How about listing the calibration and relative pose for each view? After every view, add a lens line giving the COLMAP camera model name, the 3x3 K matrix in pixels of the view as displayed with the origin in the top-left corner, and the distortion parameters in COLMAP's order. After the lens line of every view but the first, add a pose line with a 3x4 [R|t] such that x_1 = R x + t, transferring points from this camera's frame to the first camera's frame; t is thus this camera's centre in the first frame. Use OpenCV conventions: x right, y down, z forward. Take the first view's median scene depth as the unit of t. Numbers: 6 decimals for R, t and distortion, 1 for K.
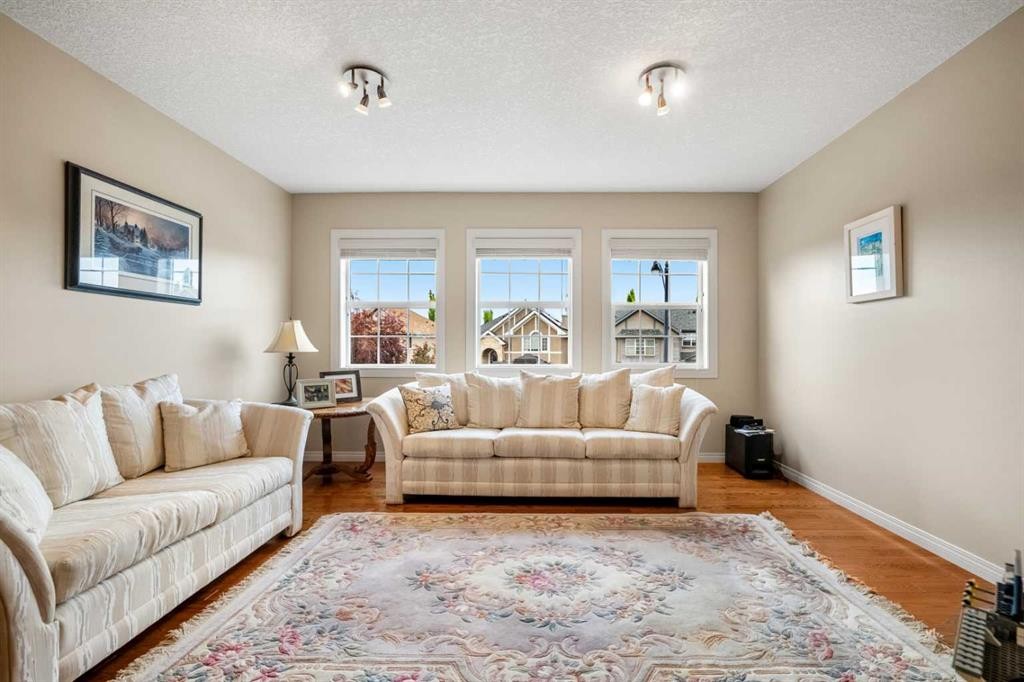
lens RADIAL K [[495.1, 0, 512.2], [0, 495.1, 342.8], [0, 0, 1]] dist [-0.003635, -0.000095]
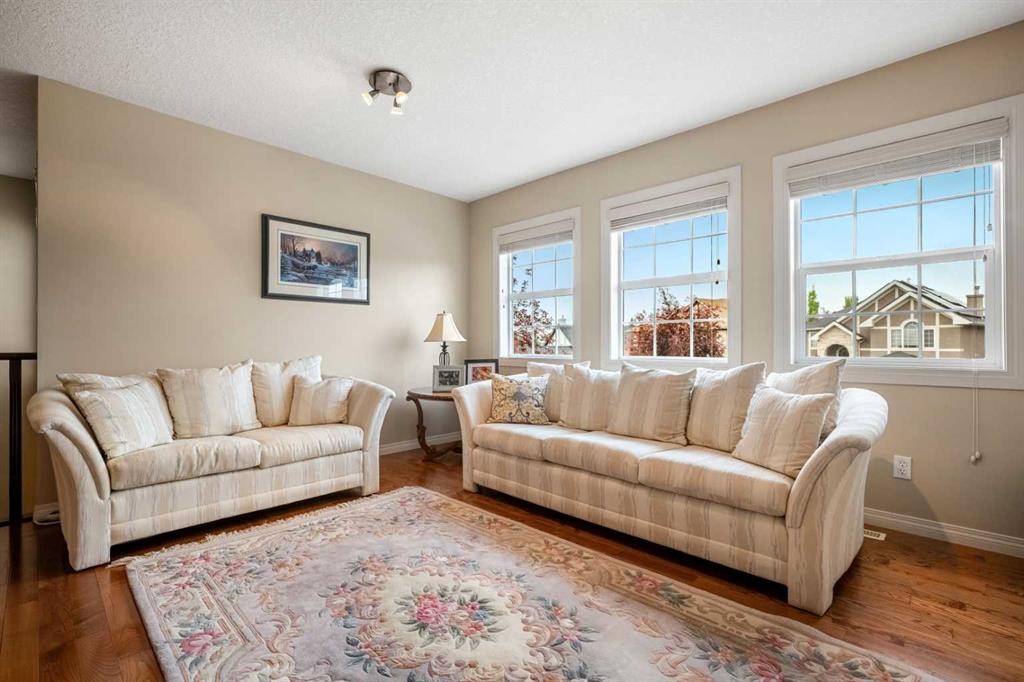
lens RADIAL K [[475.7, 0, 511.3], [0, 475.7, 341.4], [0, 0, 1]] dist [-0.002805, -0.001295]
pose [[0.705079, -0.007930, -0.709085, 0.542669], [0.006435, 0.999968, -0.004785, 0.030432], [0.709100, -0.001189, 0.705107, 0.409781]]
